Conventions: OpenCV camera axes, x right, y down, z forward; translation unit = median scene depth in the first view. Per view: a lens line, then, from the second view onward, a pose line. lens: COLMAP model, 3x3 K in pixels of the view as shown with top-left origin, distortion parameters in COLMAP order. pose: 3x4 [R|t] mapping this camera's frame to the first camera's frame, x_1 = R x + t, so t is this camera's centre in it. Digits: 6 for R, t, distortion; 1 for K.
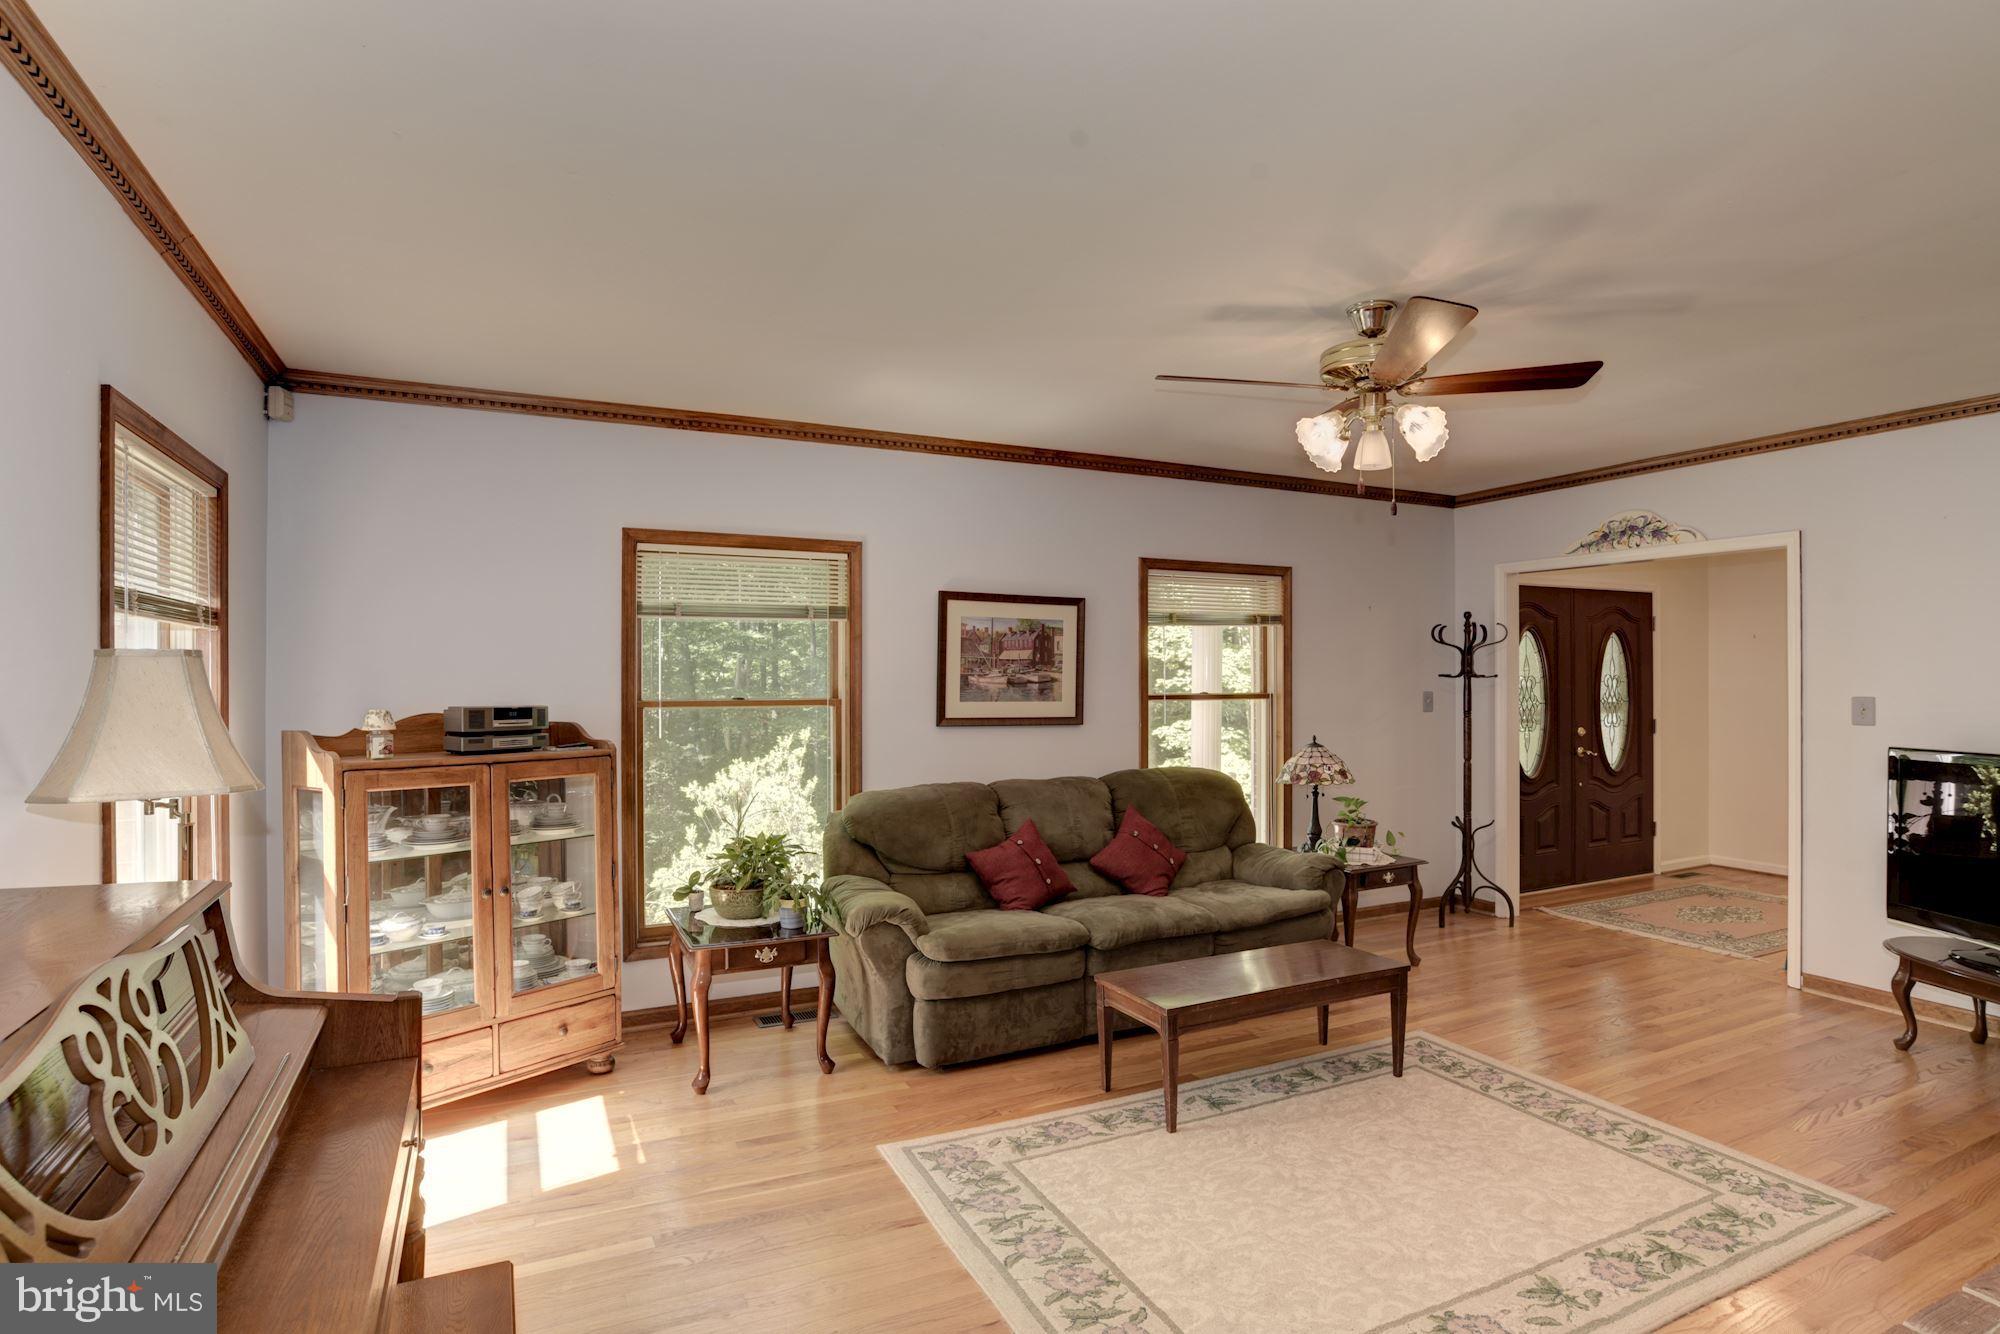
lens RADIAL K [[1015.3, 0, 1000.2], [0, 1015.3, 673.7], [0, 0, 1]] dist [-0.044034, 0.001604]
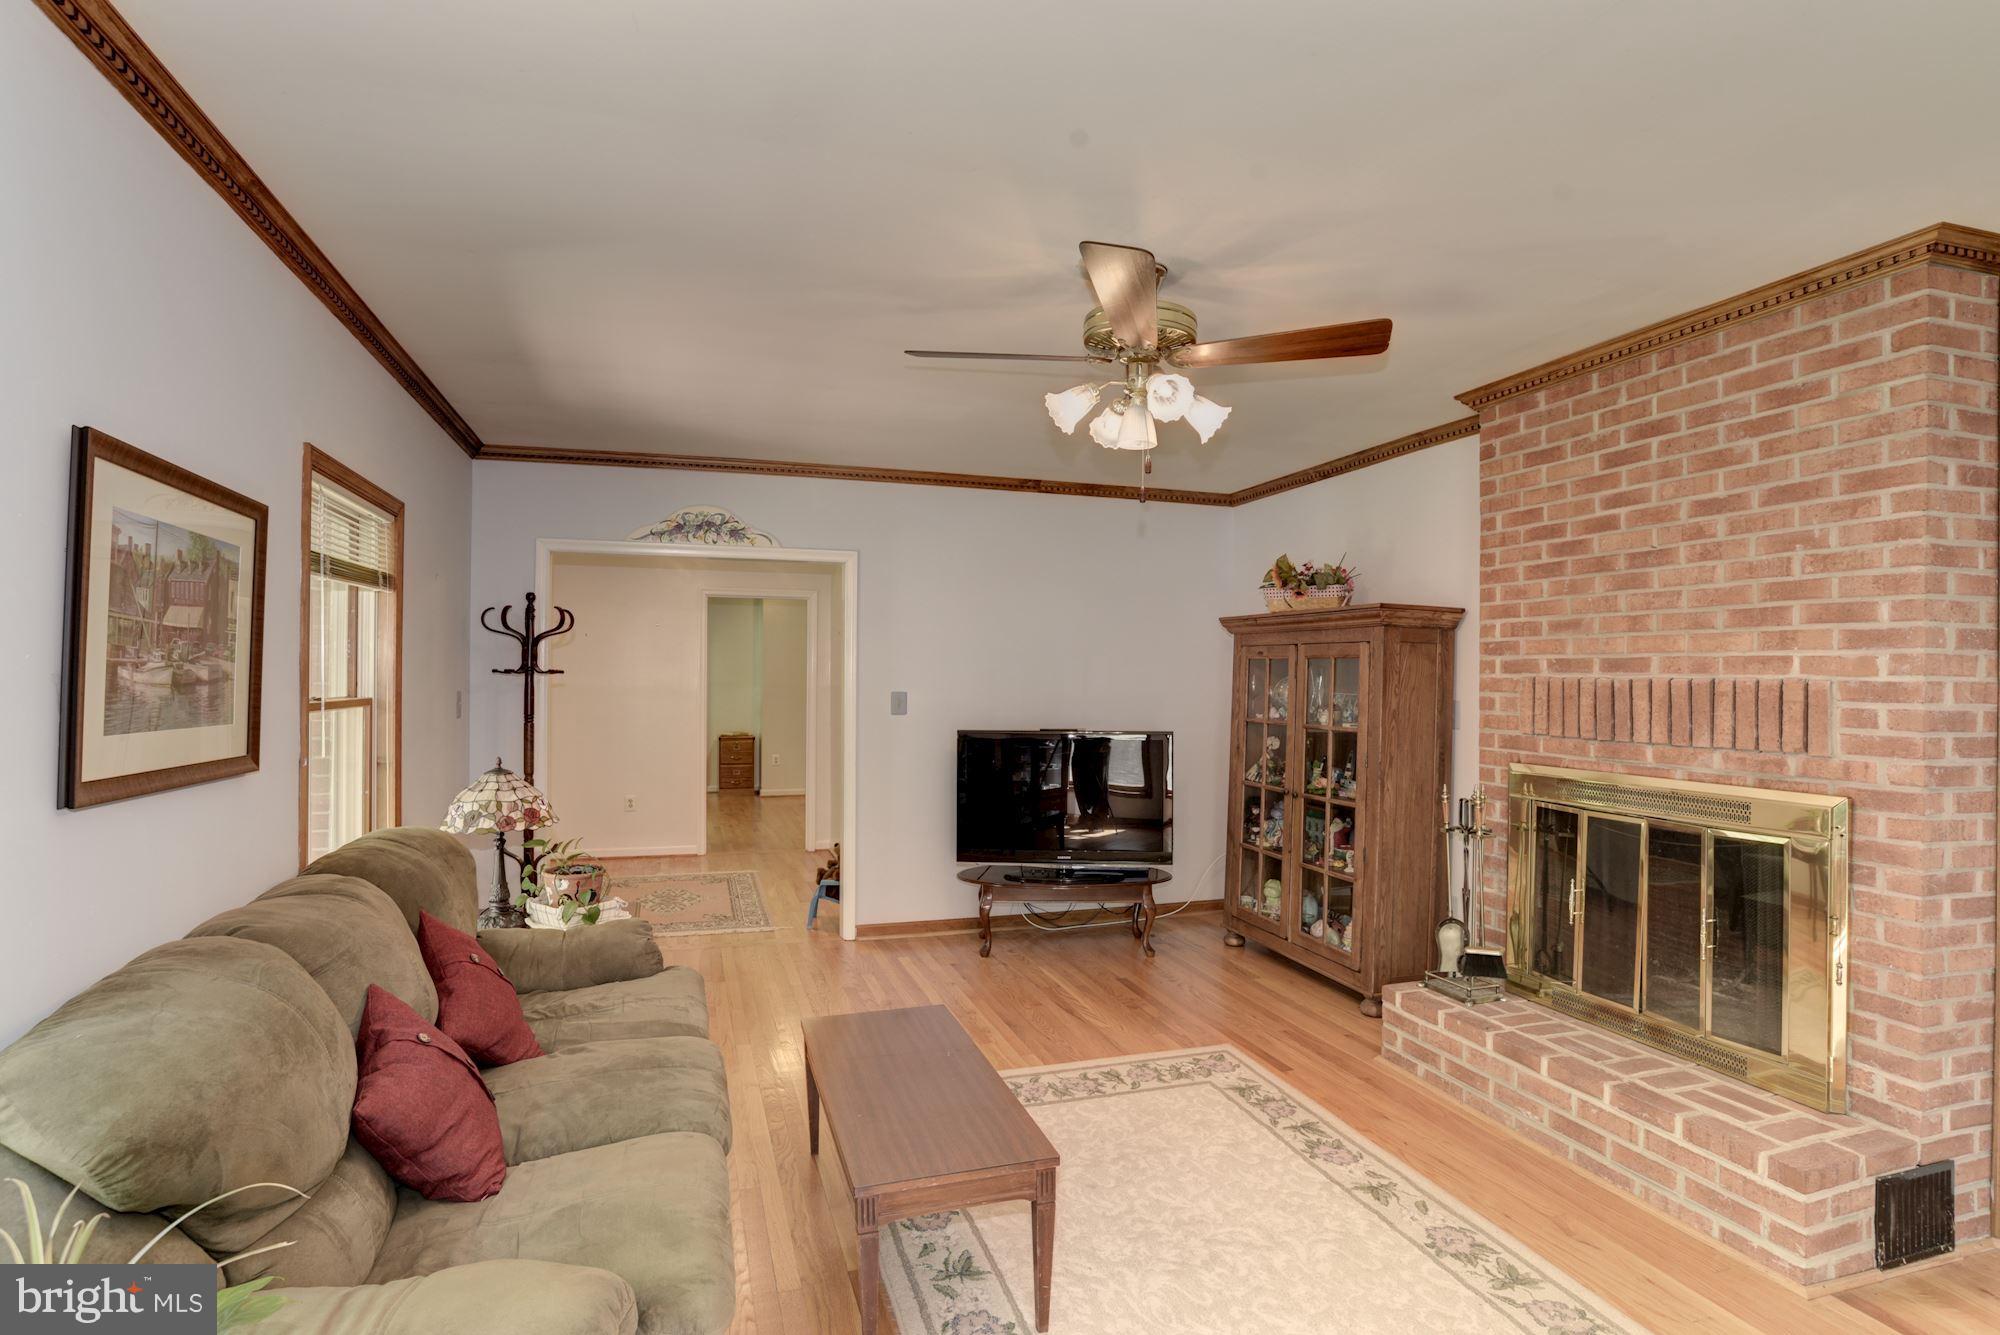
lens RADIAL K [[1015.3, 0, 994.8], [0, 1015.3, 663.0], [0, 0, 1]] dist [-0.044034, 0.001604]
pose [[0.145684, 0.014105, 0.989231, -0.307461], [-0.005831, 0.999893, -0.013398, 0.003752], [-0.989314, -0.003816, 0.145750, 0.555862]]
